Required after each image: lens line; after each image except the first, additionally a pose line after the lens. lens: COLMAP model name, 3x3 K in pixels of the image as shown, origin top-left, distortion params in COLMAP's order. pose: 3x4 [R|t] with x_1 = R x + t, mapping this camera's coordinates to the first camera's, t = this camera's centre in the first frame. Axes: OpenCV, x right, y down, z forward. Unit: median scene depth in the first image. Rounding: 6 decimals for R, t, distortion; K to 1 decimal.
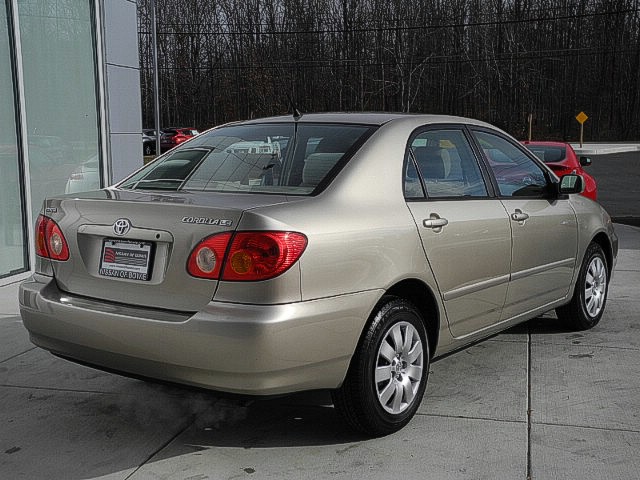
lens RADIAL K [[836.6, 0, 320.1], [0, 836.6, 239.6], [0, 0, 1]] dist [0.015393, 0.000000]
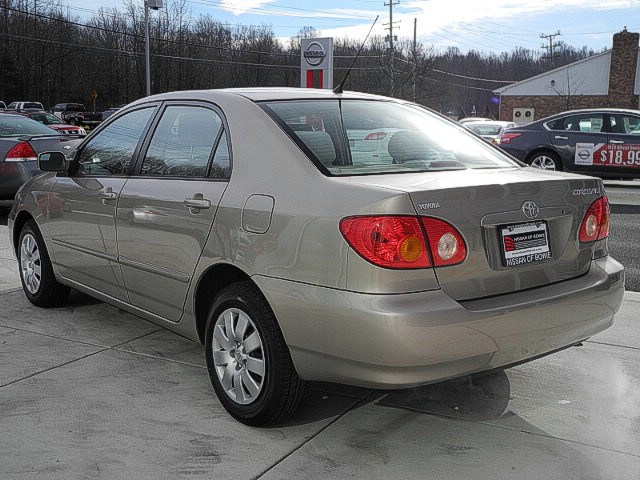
lens RADIAL K [[767.6, 0, 320.2], [0, 767.6, 240.4], [0, 0, 1]] dist [-0.008912, 0.000000]
pose [[0.255351, -0.143235, 0.956180, -1.119453], [0.103564, 0.987328, 0.120244, -0.107919], [-0.961286, 0.068321, 0.266949, 0.984448]]
